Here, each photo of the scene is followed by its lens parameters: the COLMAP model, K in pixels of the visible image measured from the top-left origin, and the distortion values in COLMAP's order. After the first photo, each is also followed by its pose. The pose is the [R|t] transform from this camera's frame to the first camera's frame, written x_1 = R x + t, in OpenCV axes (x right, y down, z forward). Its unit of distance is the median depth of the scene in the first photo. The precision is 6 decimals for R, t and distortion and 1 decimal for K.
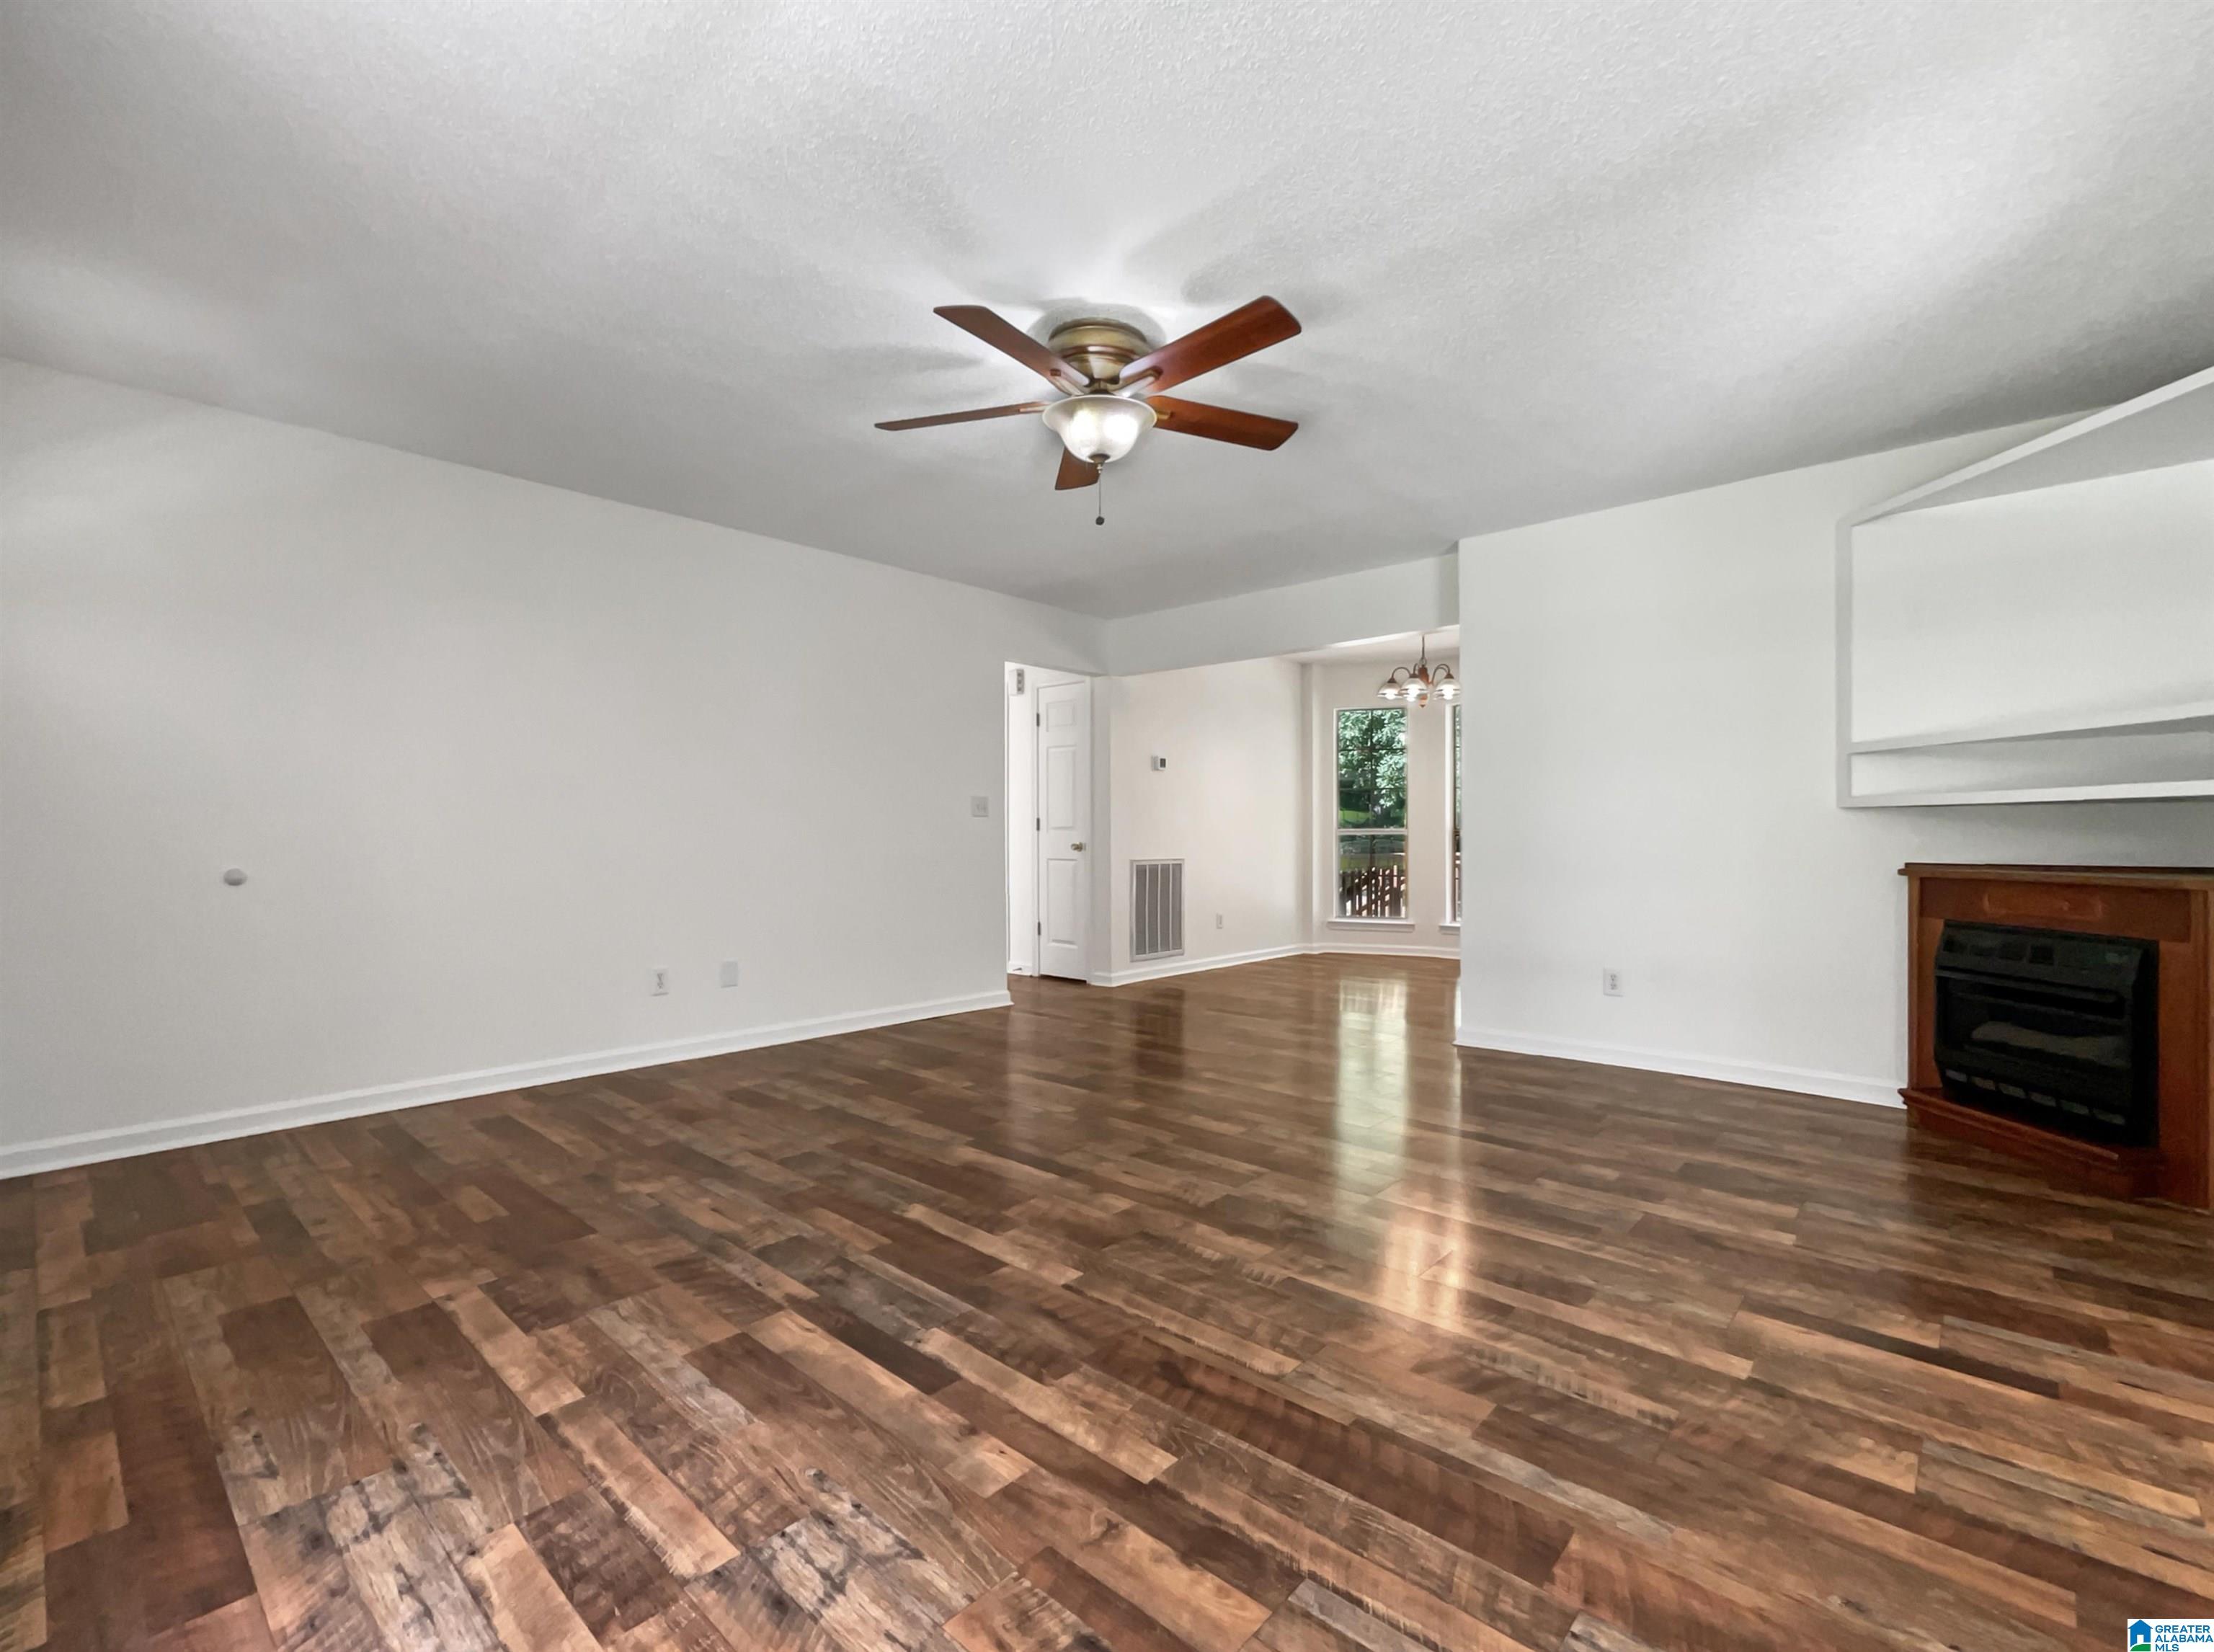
lens RADIAL K [[1010.2, 0, 1223.5], [0, 1010.2, 828.5], [0, 0, 1]] dist [0.017873, -0.014607]
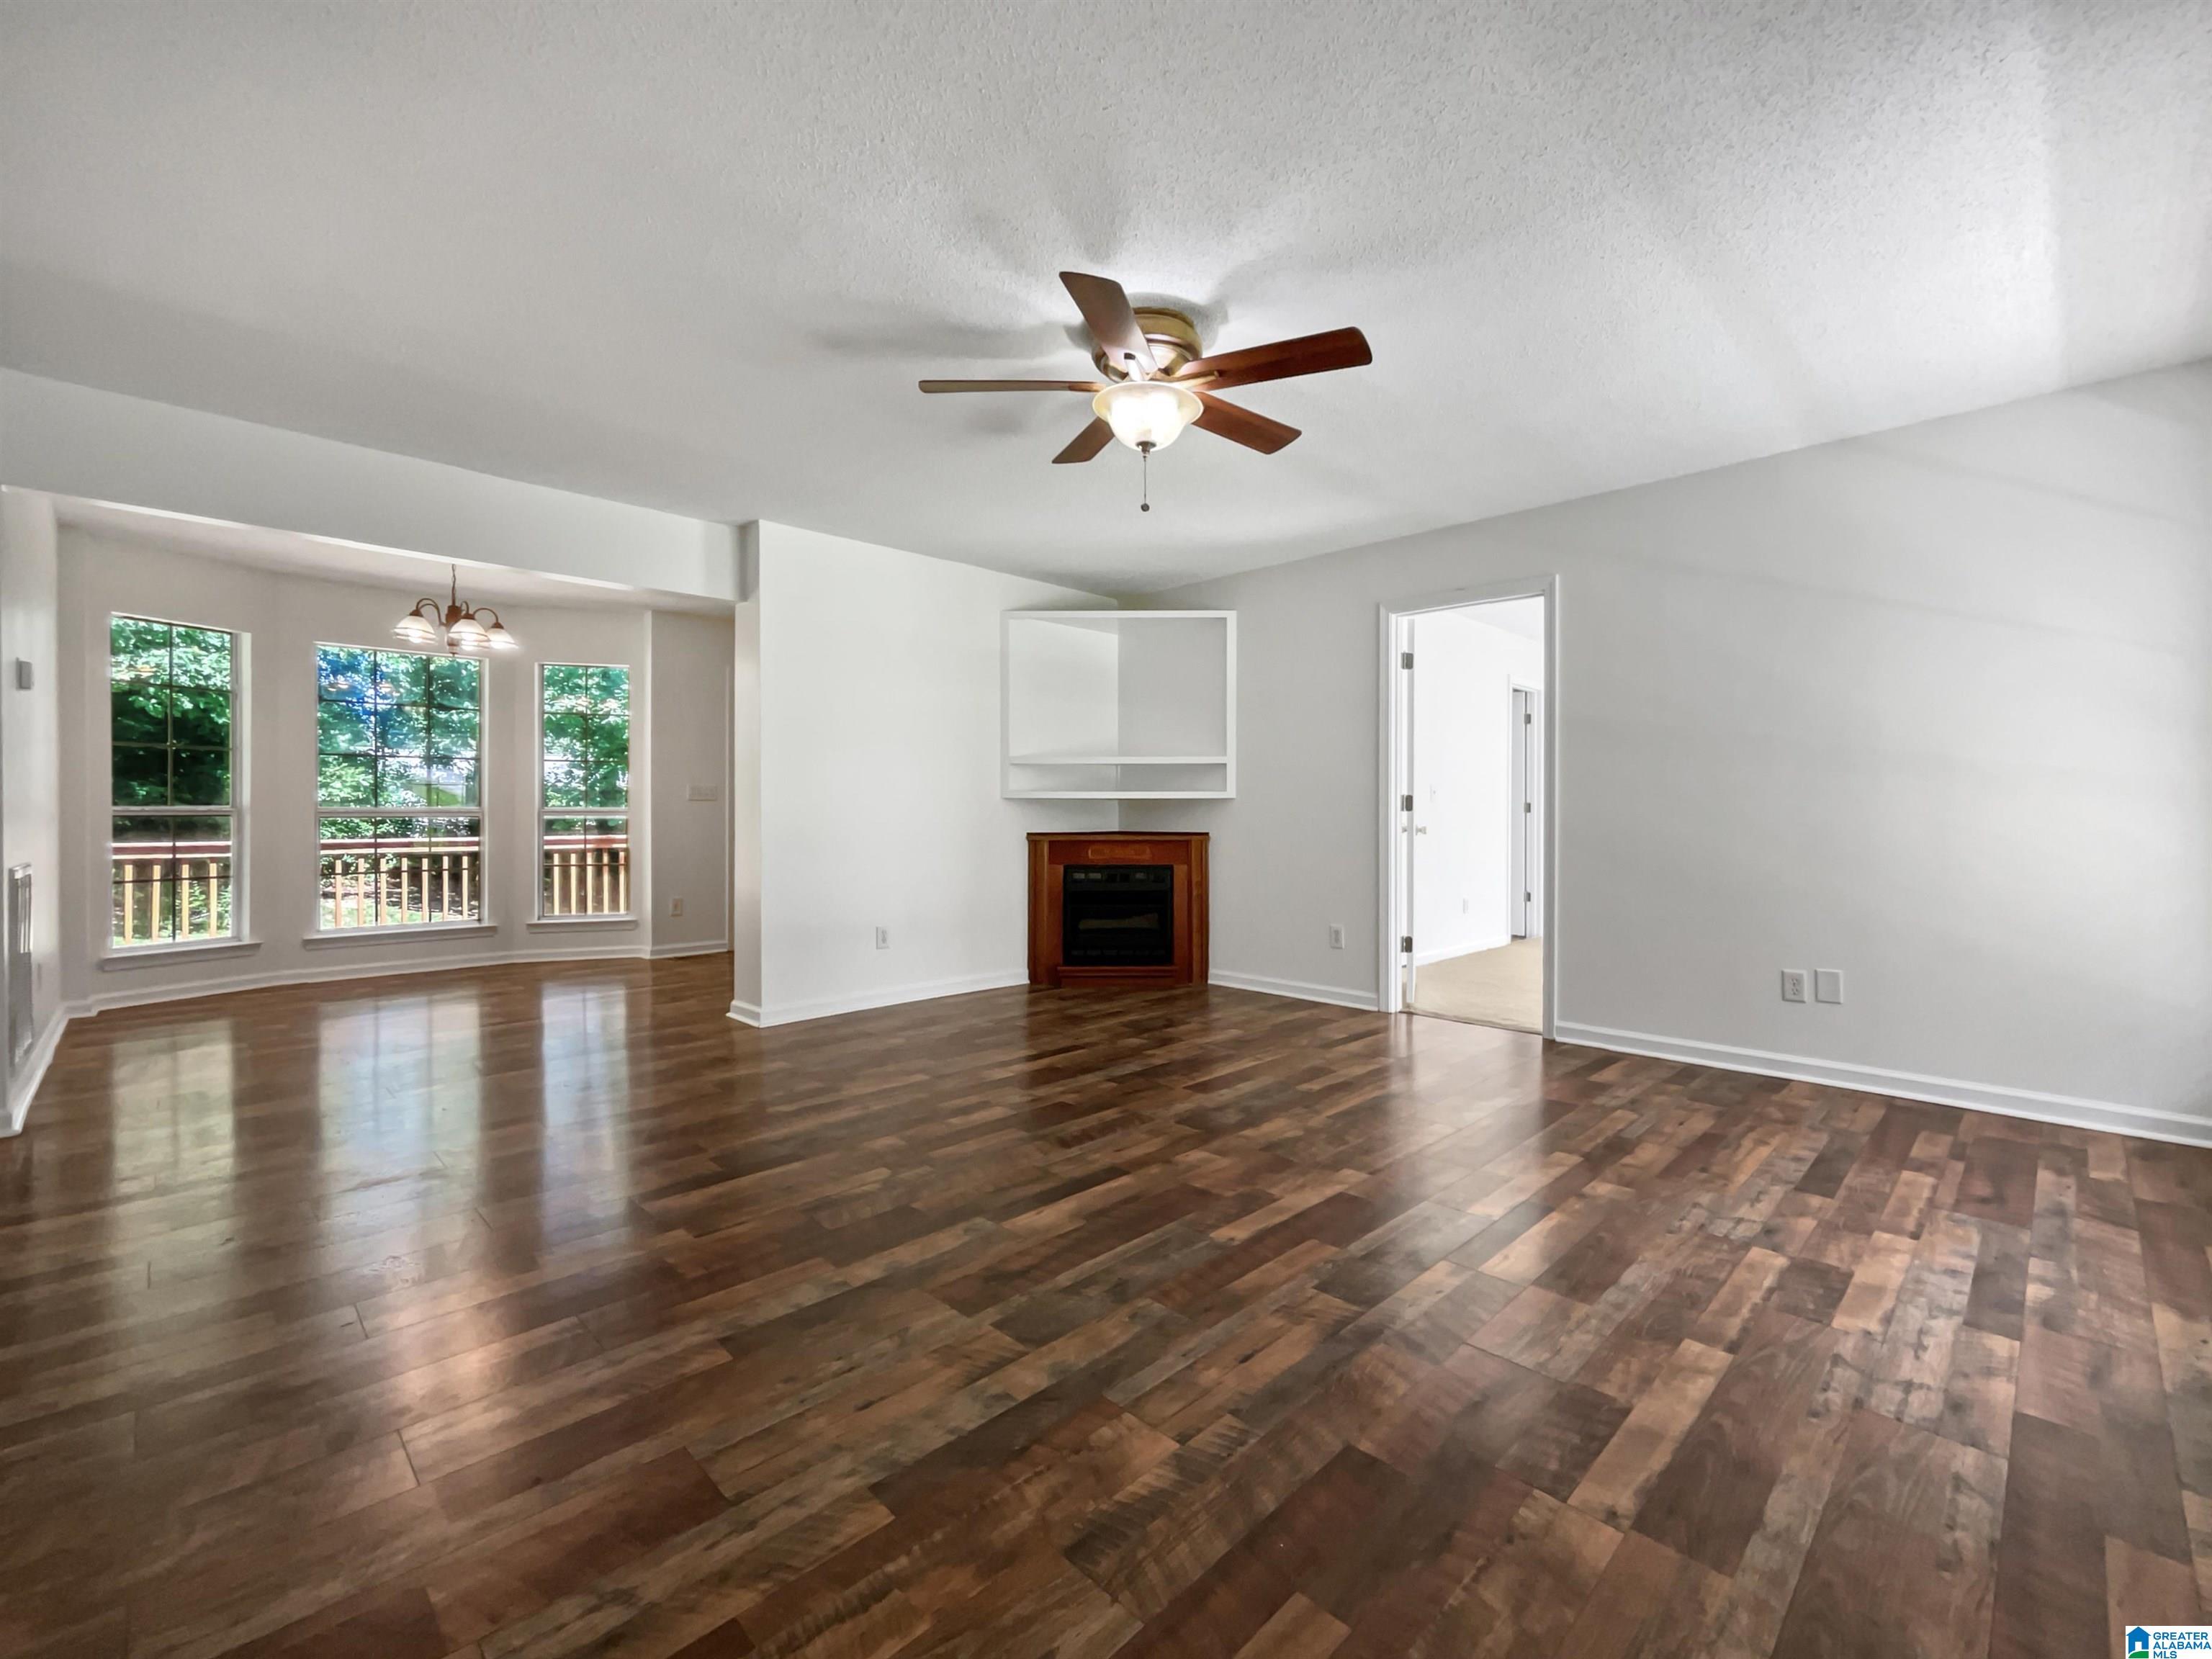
lens RADIAL K [[908.1, 0, 1106.0], [0, 908.1, 829.5], [0, 0, 1]] dist [-0.000050, -0.010046]
pose [[0.116263, -0.014945, 0.993106, -1.425379], [-0.004956, 0.999866, 0.015627, 0.007783], [-0.993206, -0.006739, 0.116174, 1.305376]]
